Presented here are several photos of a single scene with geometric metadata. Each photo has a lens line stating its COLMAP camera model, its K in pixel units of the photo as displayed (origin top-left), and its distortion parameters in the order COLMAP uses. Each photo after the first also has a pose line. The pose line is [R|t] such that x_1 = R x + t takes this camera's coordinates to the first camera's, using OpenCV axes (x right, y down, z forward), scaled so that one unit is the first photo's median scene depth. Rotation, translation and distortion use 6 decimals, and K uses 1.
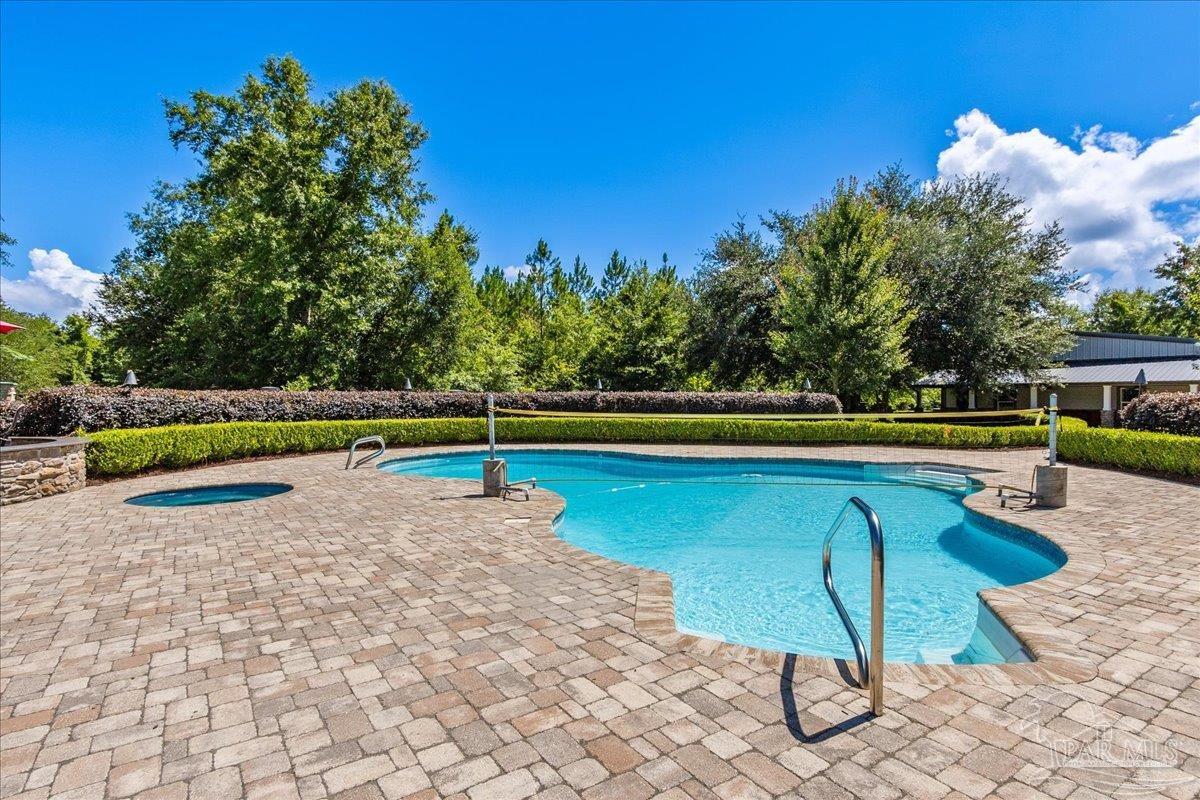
lens RADIAL K [[620.7, 0, 601.6], [0, 620.7, 399.1], [0, 0, 1]] dist [0.001362, 0.000366]
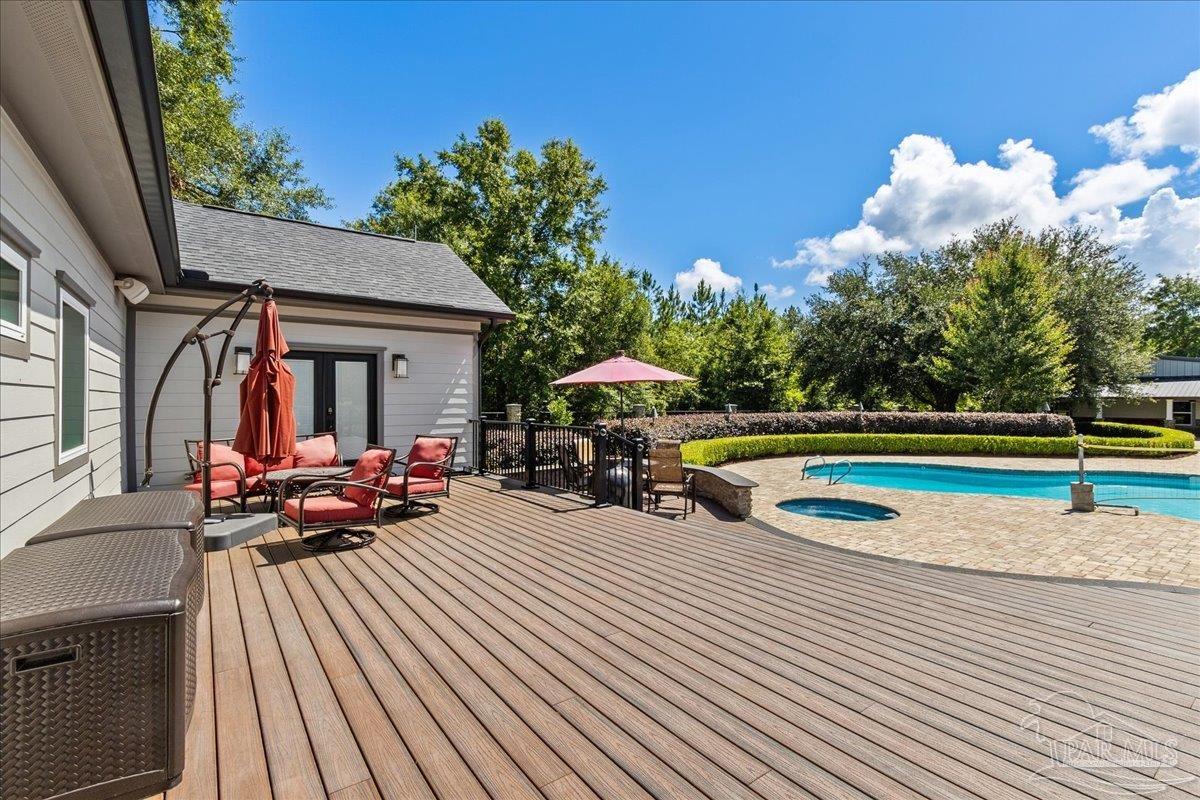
lens RADIAL K [[549.1, 0, 598.1], [0, 549.1, 402.4], [0, 0, 1]] dist [-0.001395, -0.000042]
pose [[0.999444, -0.002444, 0.033239, -0.468002], [0.002320, 0.999990, 0.003773, -0.030774], [-0.033248, -0.003694, 0.999440, -0.050660]]
